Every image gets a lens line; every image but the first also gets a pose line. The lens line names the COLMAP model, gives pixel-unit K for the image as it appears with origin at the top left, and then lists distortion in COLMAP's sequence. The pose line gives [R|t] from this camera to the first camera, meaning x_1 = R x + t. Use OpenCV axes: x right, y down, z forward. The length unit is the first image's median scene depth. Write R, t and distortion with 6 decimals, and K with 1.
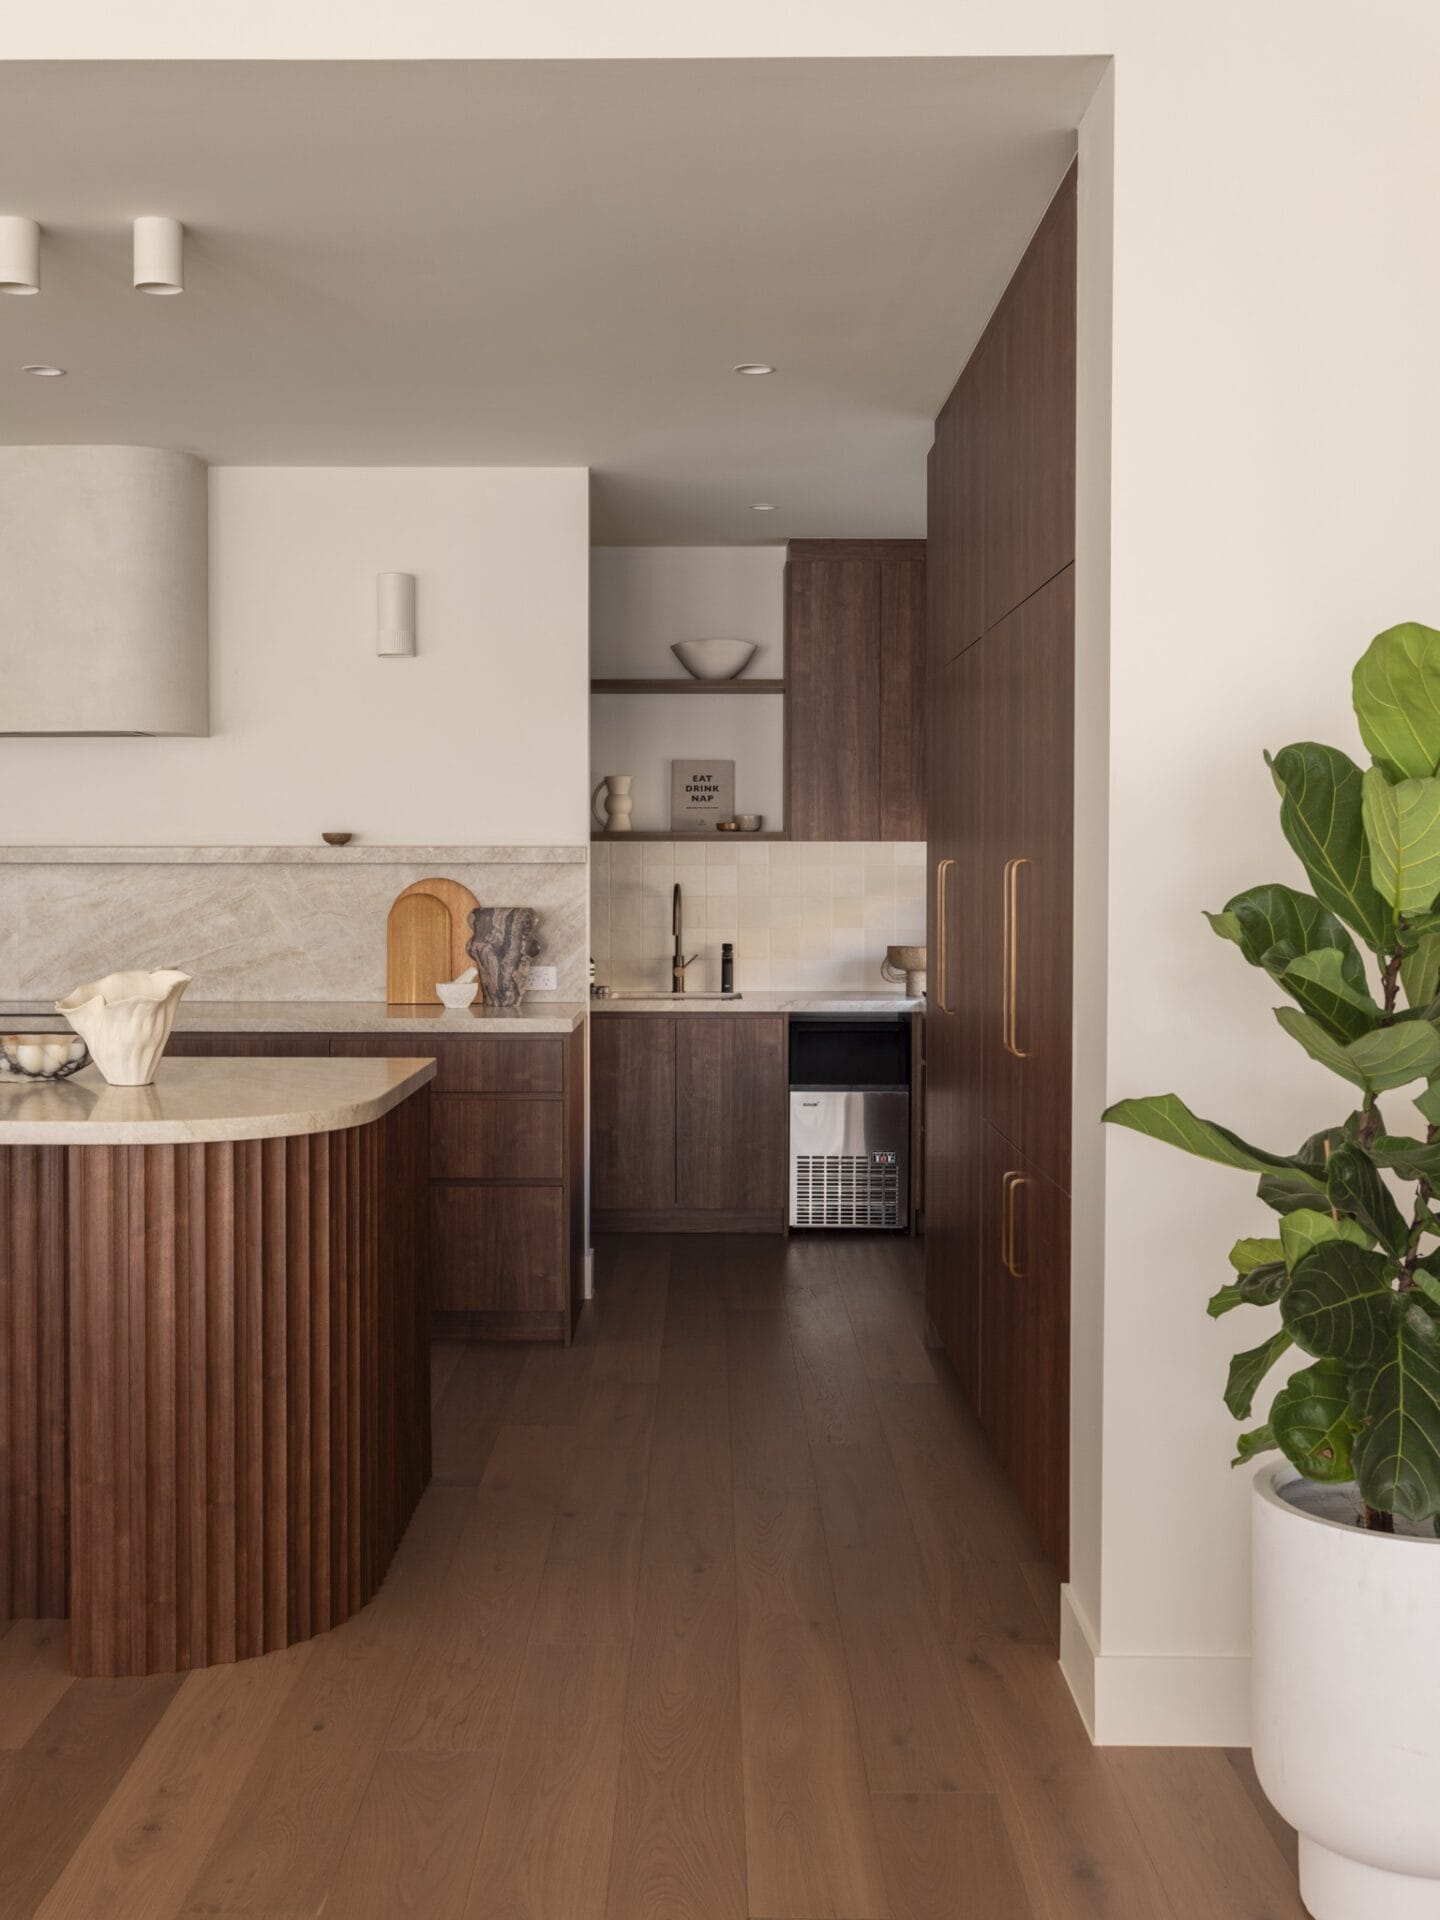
lens RADIAL K [[2022.9, 0, 712.7], [0, 2022.9, 943.3], [0, 0, 1]] dist [-0.060575, 0.177245]
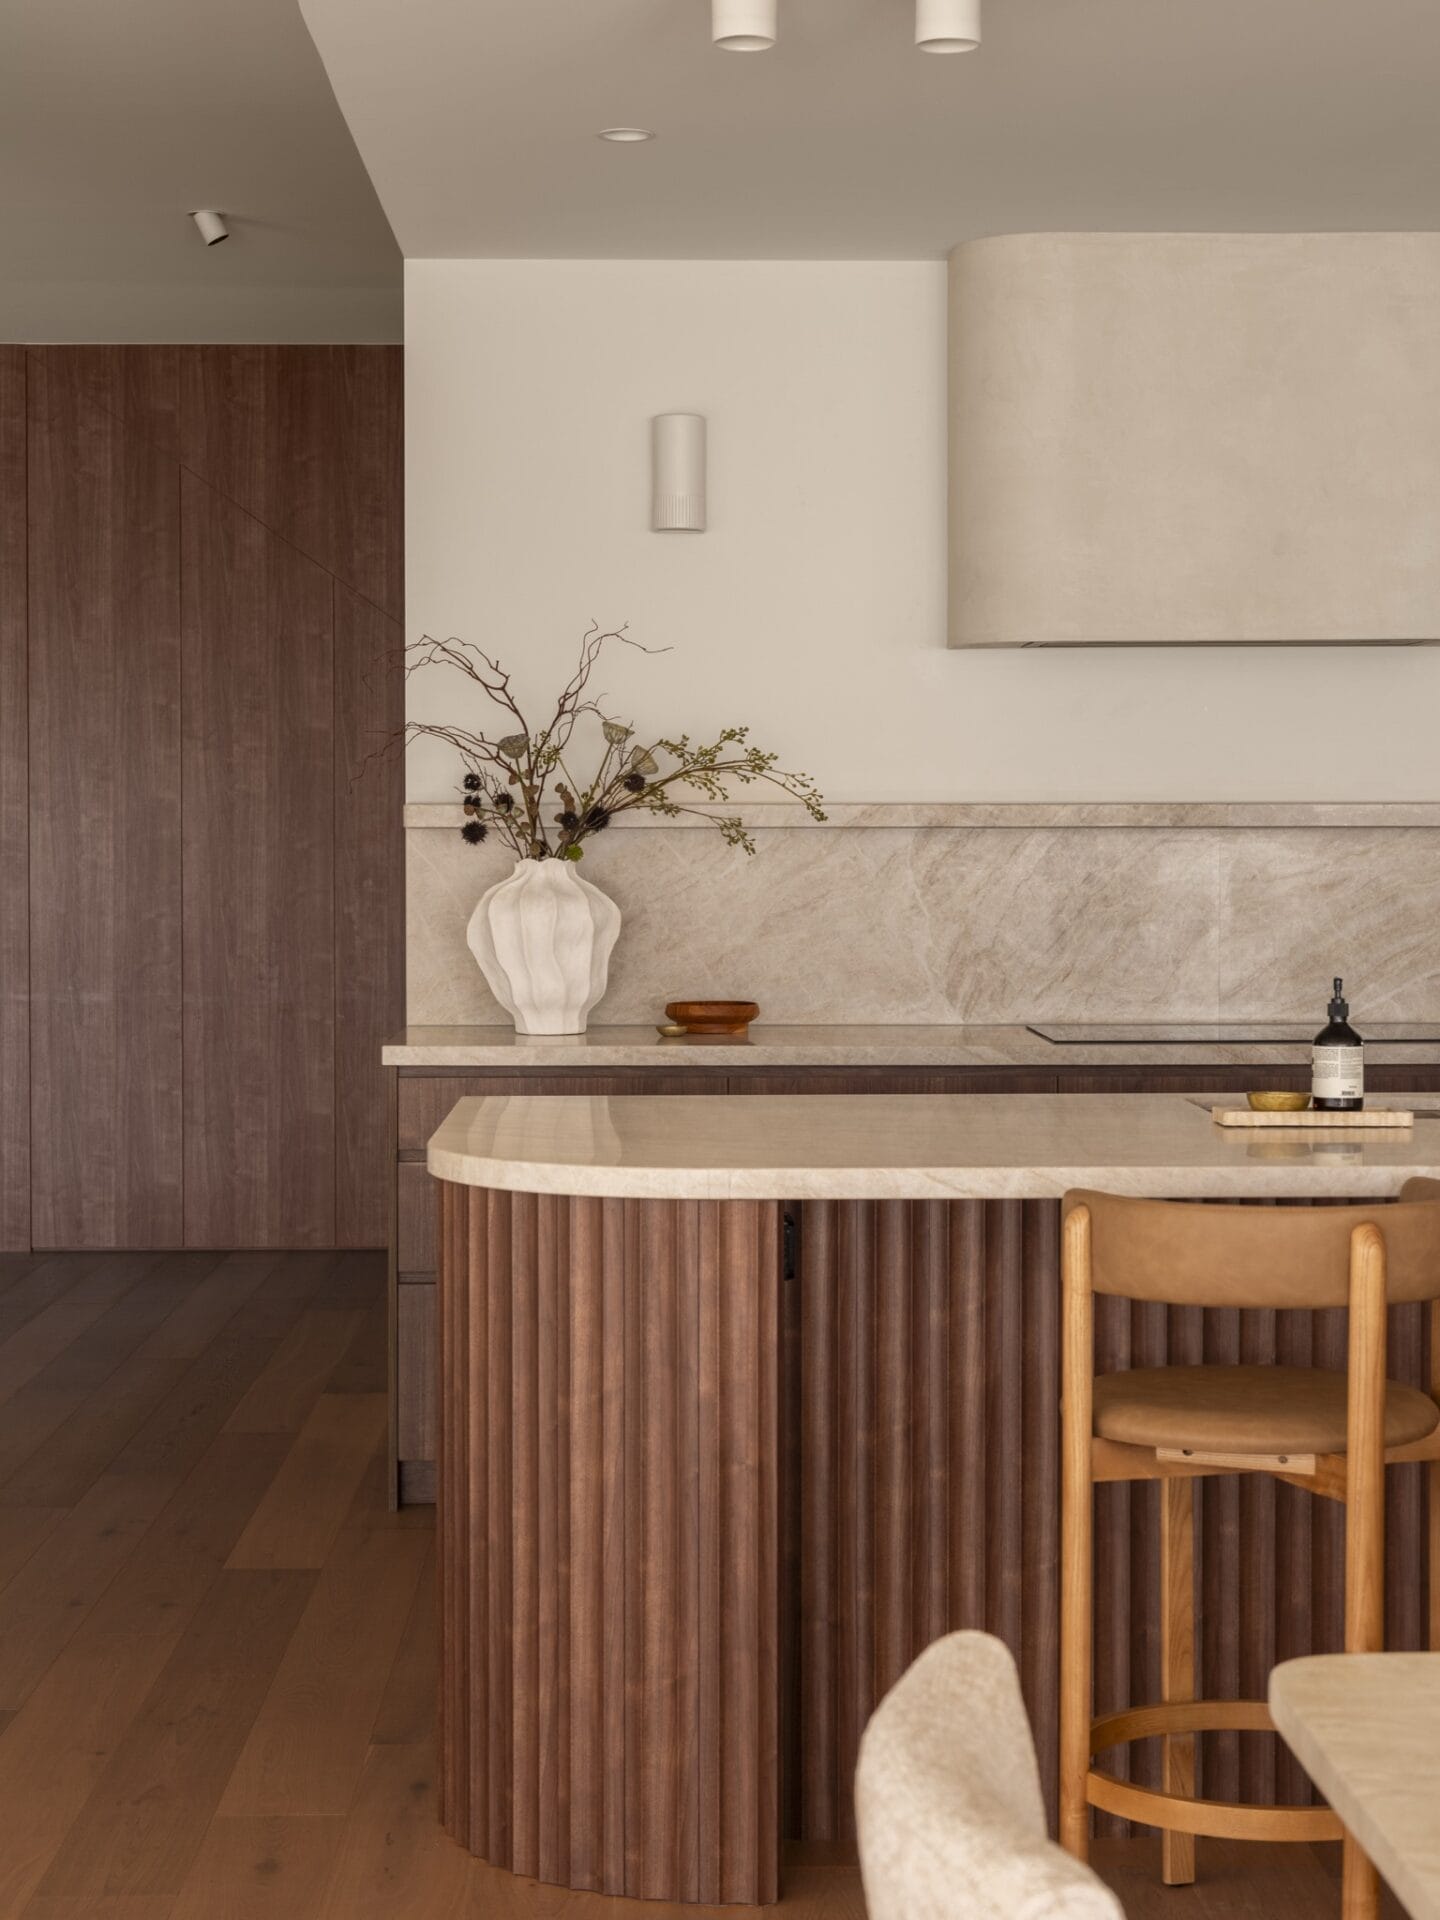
lens RADIAL K [[3110.4, 0, 720.0], [0, 3110.4, 960.0], [0, 0, 1]] dist [-0.021870, 0.091861]
pose [[0.999931, -0.003067, 0.011363, -0.531920], [0.003029, 0.999990, 0.003426, 0.002333], [-0.011374, -0.003392, 0.999930, -0.080285]]
